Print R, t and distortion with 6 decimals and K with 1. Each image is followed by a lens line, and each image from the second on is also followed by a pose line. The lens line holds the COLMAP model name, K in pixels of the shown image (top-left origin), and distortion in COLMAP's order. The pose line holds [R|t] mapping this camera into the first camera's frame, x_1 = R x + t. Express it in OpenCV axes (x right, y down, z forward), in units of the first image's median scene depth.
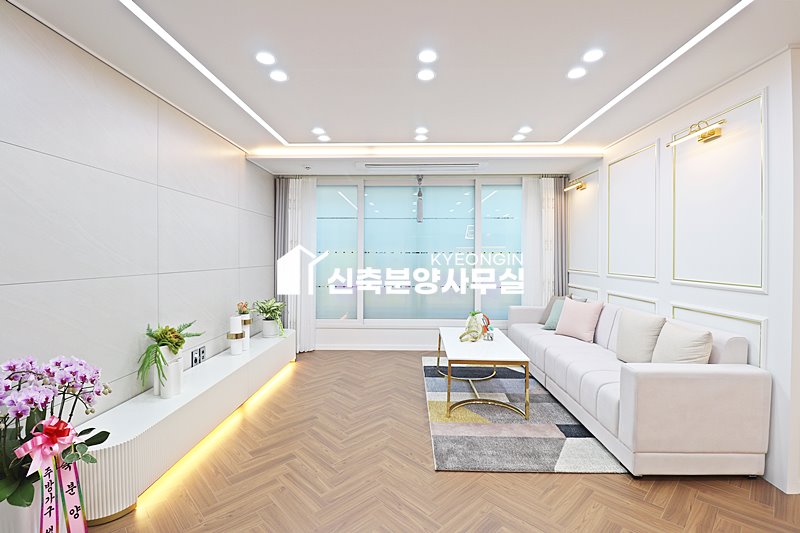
lens RADIAL K [[369.6, 0, 404.6], [0, 369.6, 258.9], [0, 0, 1]] dist [-0.001499, -0.012316]
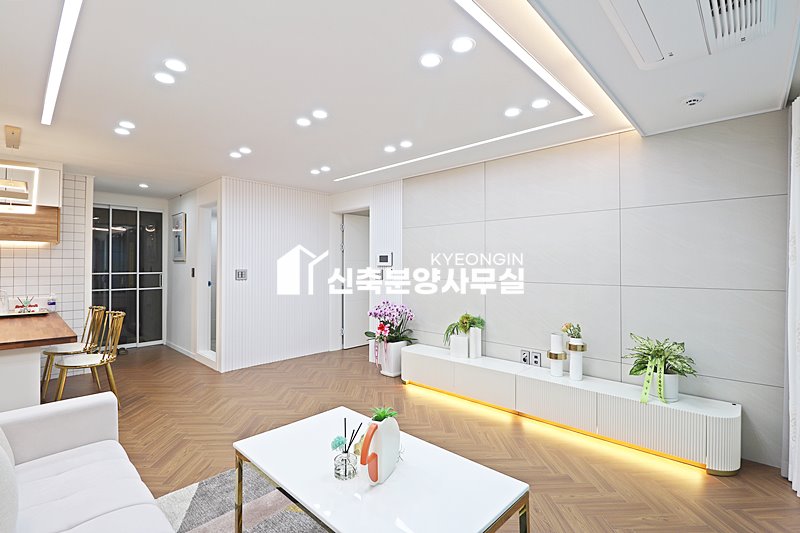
lens RADIAL K [[369.6, 0, 397.1], [0, 369.6, 259.0], [0, 0, 1]] dist [-0.001499, -0.012316]
pose [[-0.675363, -0.007543, -0.737446, 0.499065], [-0.005340, 0.999971, -0.005338, -0.028650], [0.737466, 0.000333, -0.675384, 1.315445]]
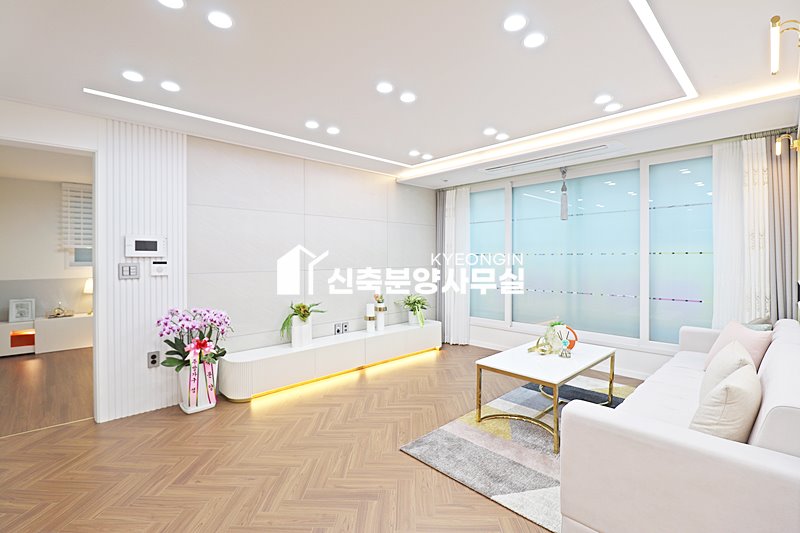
lens RADIAL K [[369.6, 0, 399.7], [0, 369.6, 258.6], [0, 0, 1]] dist [-0.001499, -0.012316]
pose [[0.705883, -0.001848, -0.708326, 0.560109], [-0.001464, 0.999991, -0.004068, -0.002983], [0.708327, 0.003909, 0.705874, 0.127594]]
